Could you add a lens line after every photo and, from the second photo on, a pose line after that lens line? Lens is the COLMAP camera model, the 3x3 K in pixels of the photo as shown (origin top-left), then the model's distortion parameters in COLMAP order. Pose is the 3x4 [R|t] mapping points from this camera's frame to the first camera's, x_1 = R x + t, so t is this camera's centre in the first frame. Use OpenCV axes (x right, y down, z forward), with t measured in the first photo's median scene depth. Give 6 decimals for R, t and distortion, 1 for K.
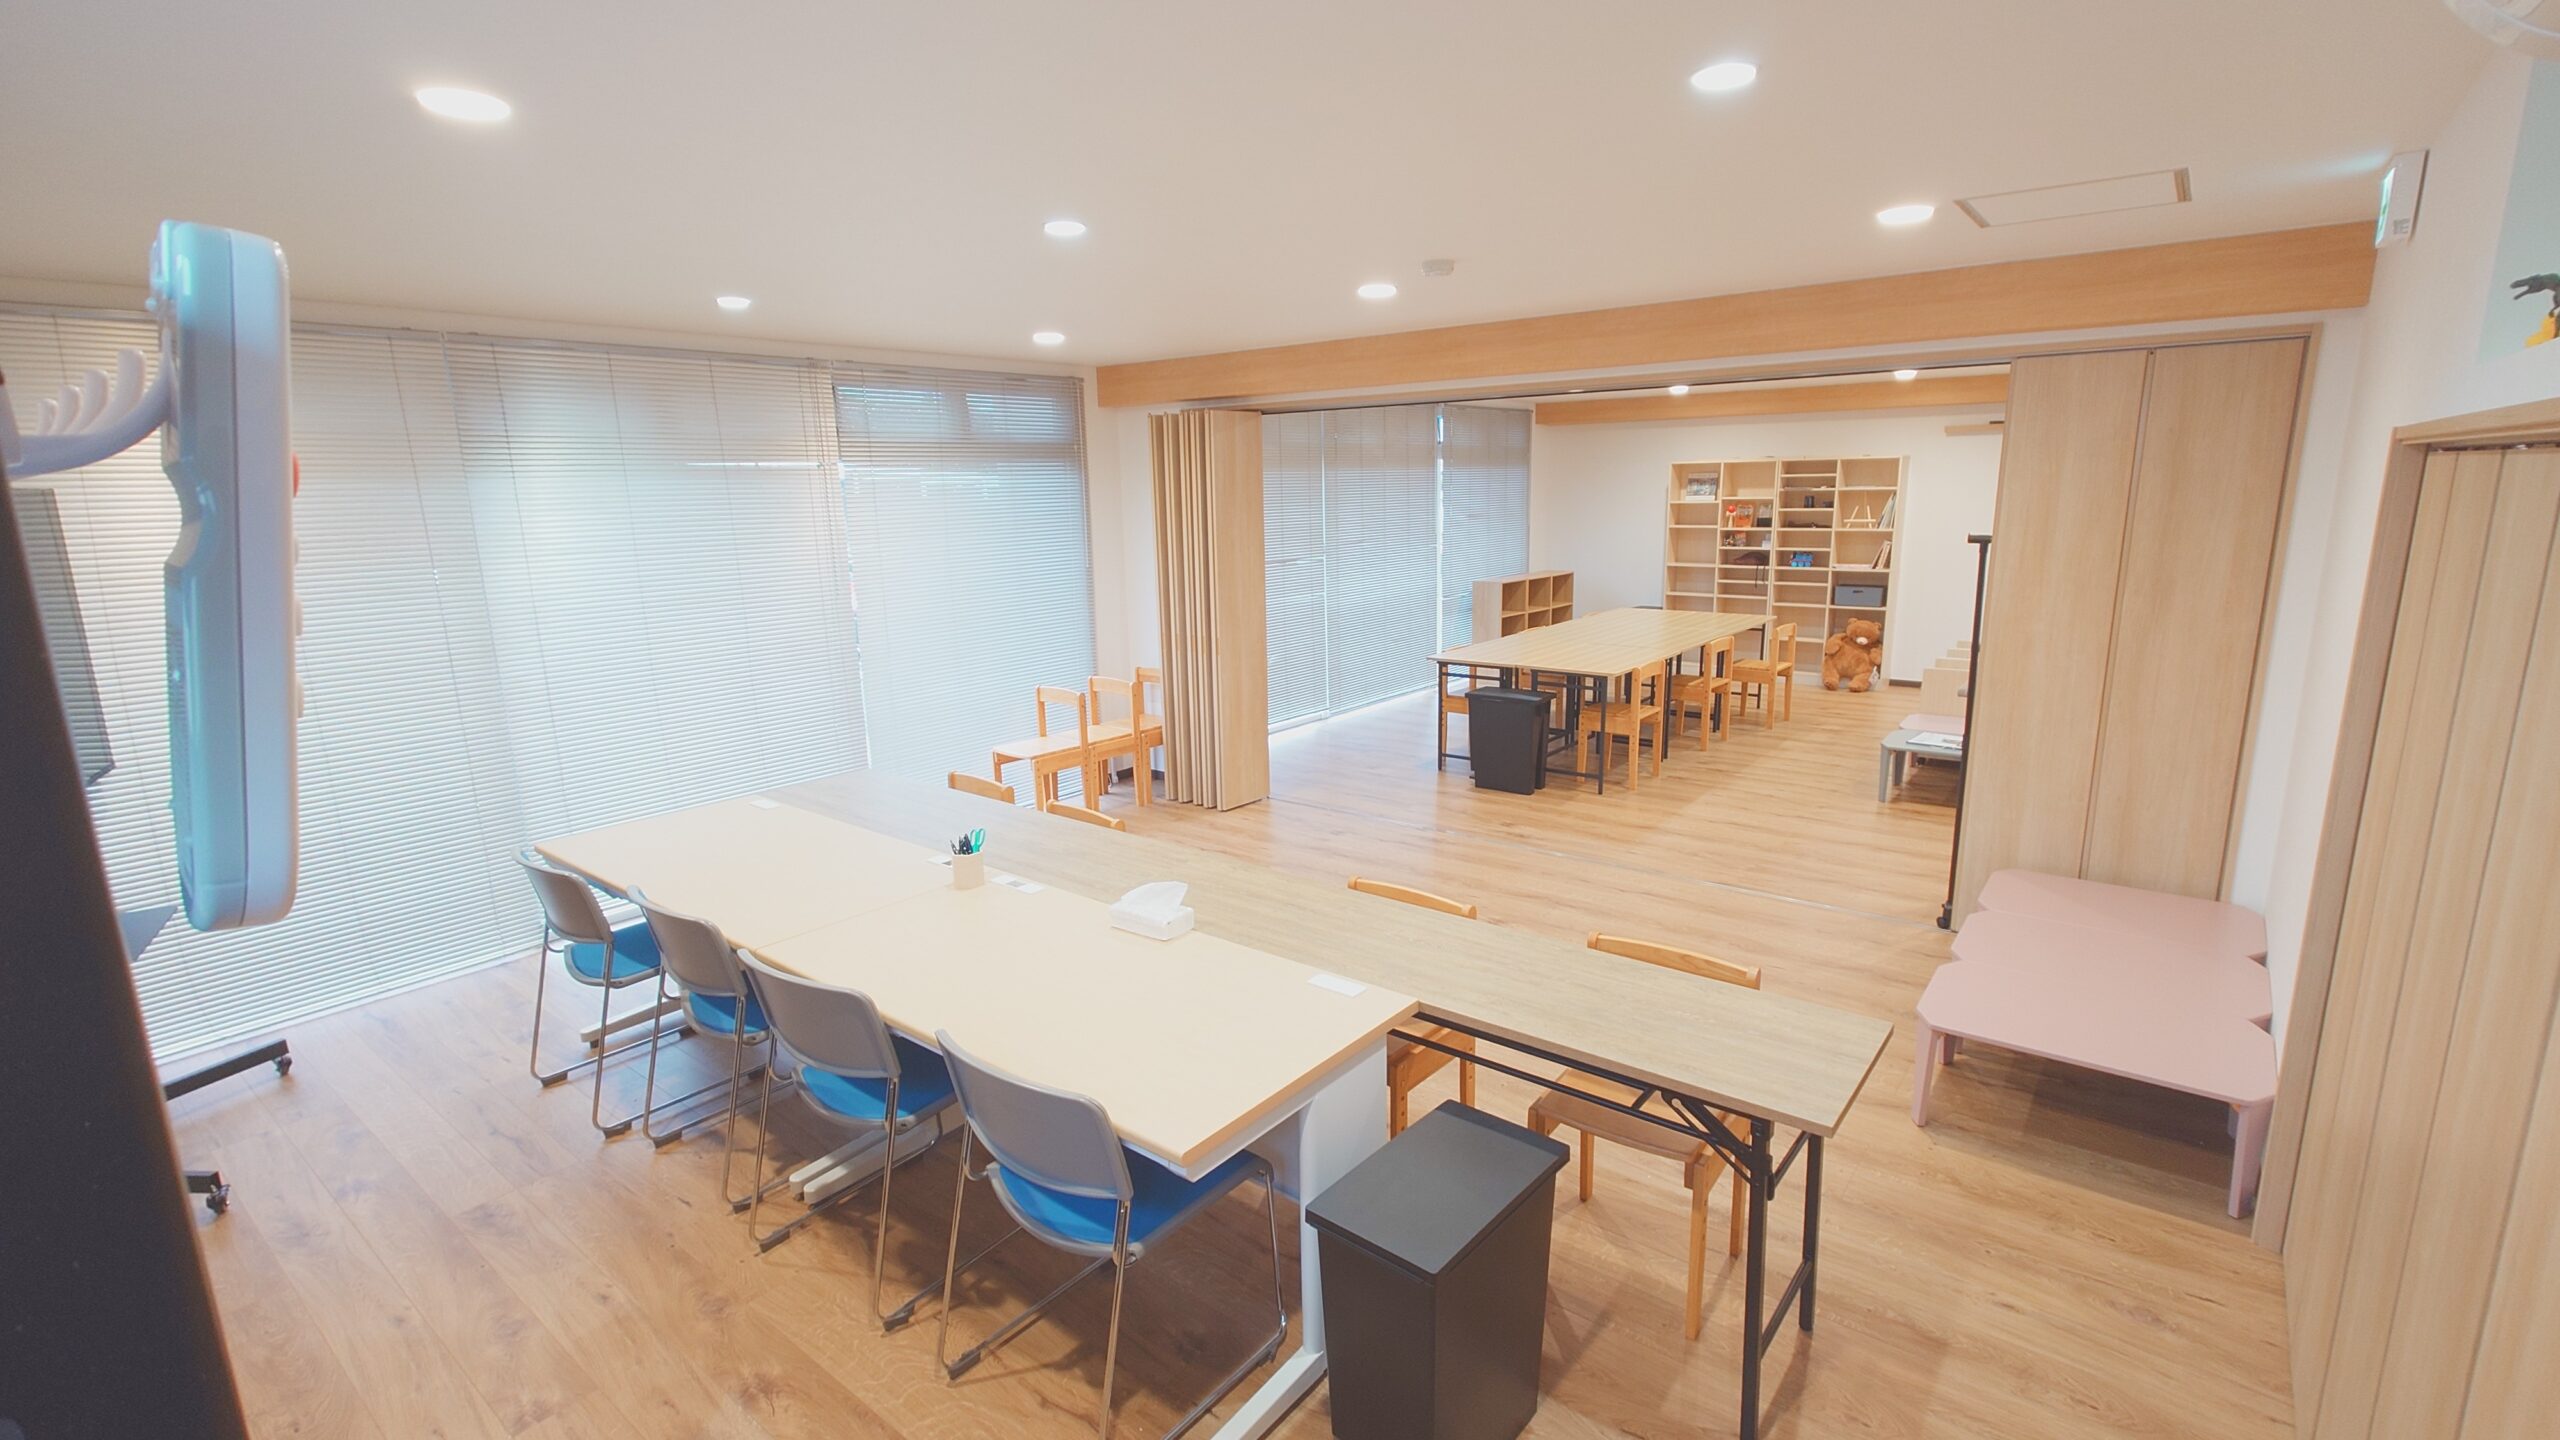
lens RADIAL K [[1102.3, 0, 1280.0], [0, 1102.3, 720.0], [0, 0, 1]] dist [-0.001585, -0.000082]
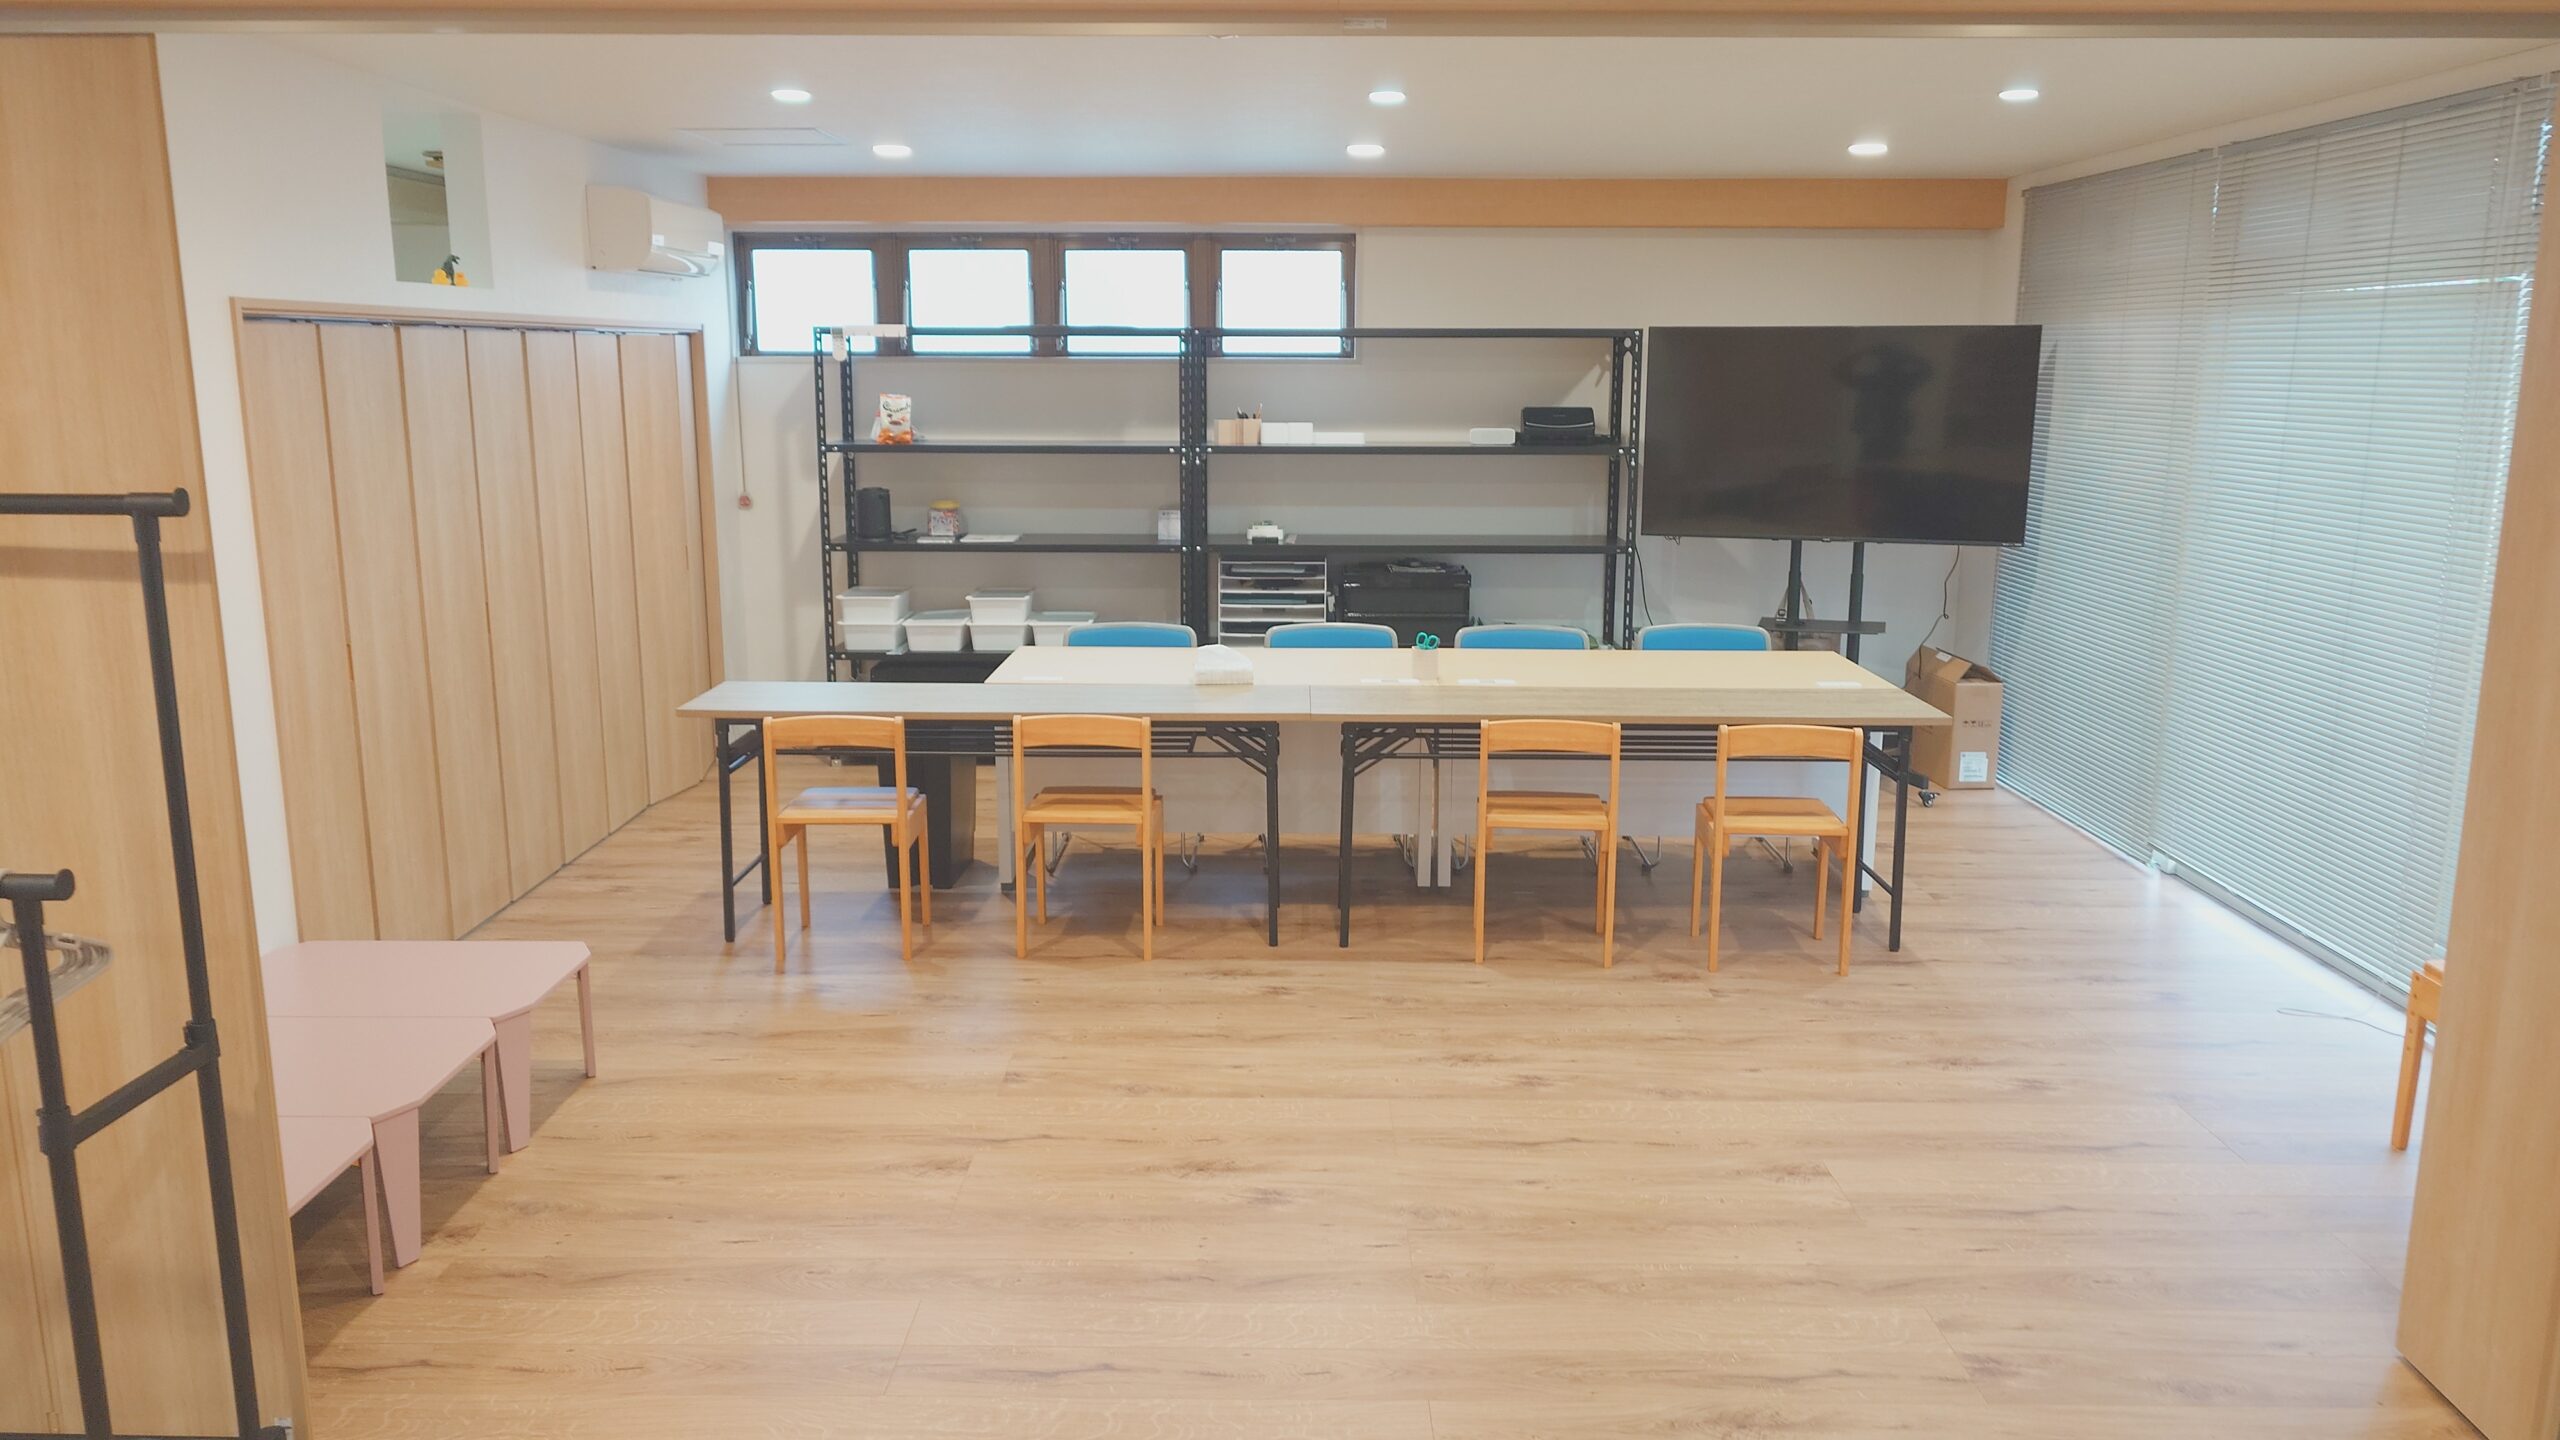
lens RADIAL K [[1886.0, 0, 1280.0], [0, 1886.0, 720.0], [0, 0, 1]] dist [-0.004966, -0.004152]
pose [[-0.781830, 0.139527, -0.607680, 1.282544], [-0.115411, 0.925410, 0.360965, -0.615862], [0.612718, 0.352346, -0.707410, 2.870275]]
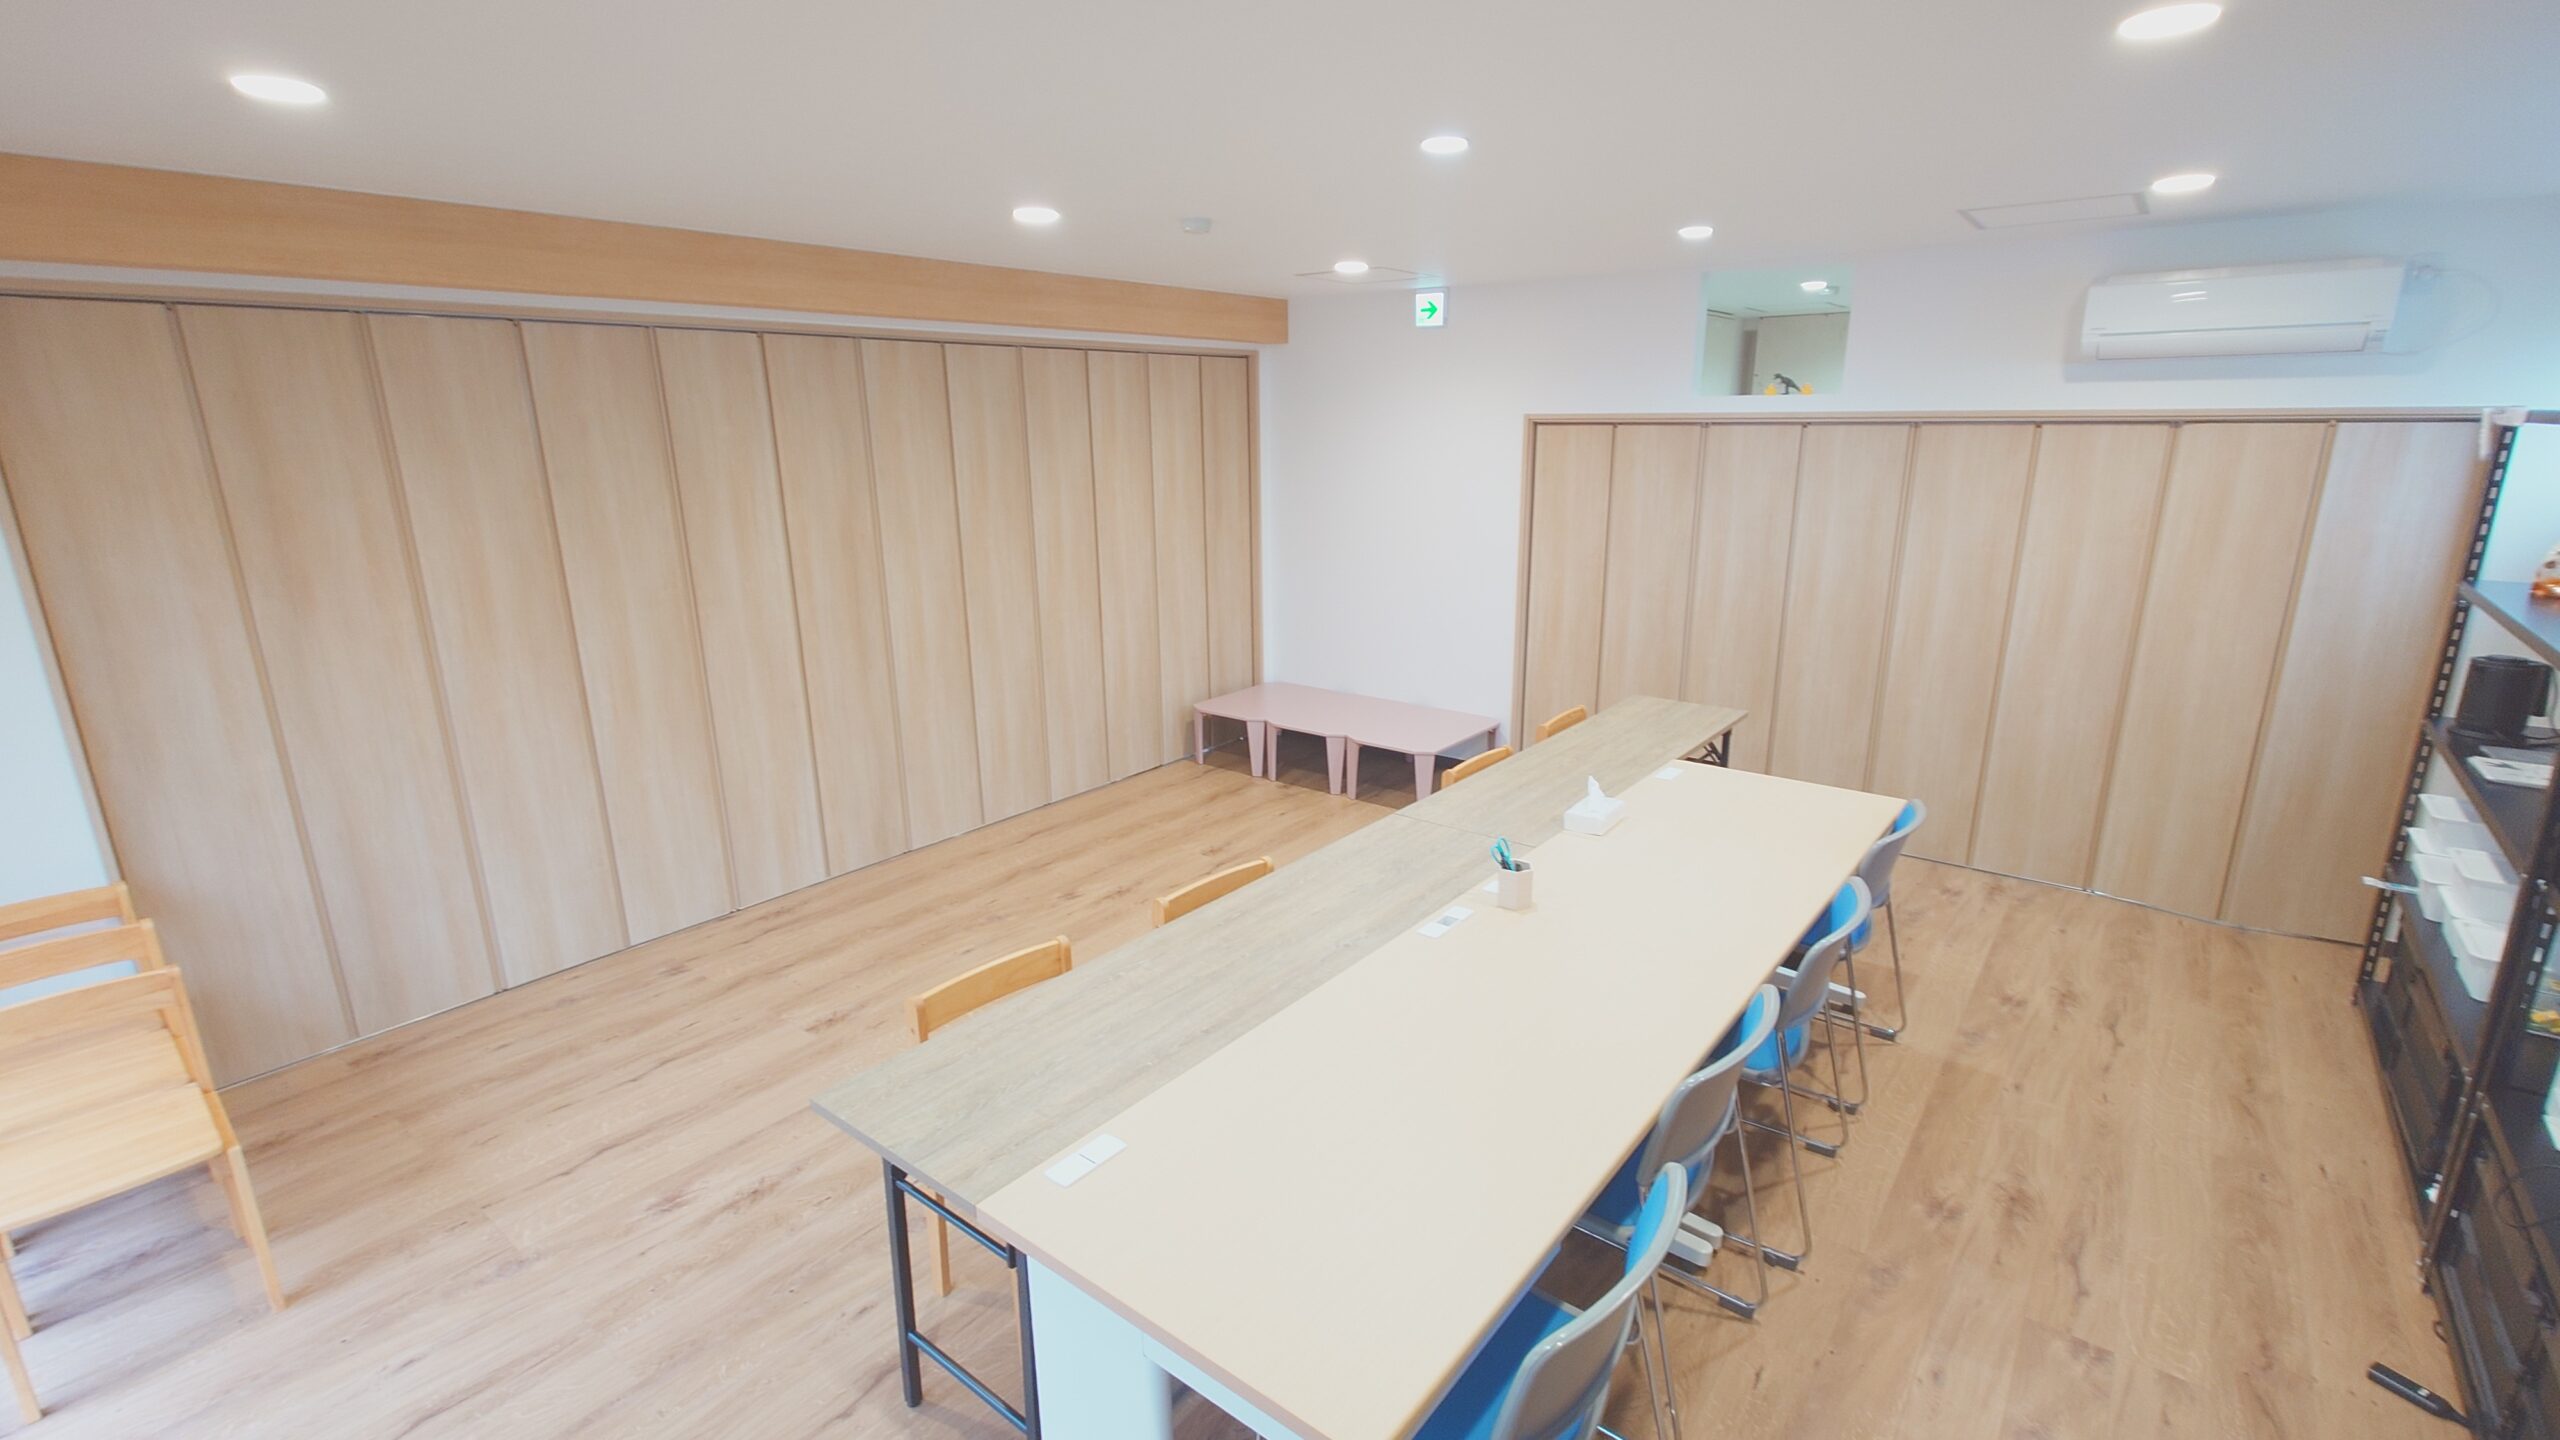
lens RADIAL K [[1146.6, 0, 1280.0], [0, 1146.6, 720.0], [0, 0, 1]] dist [0.003164, -0.000325]
pose [[0.007778, -0.232828, 0.972487, -1.395898], [0.220653, 0.948944, 0.225426, -0.281982], [-0.975321, 0.212828, 0.058755, 1.361965]]
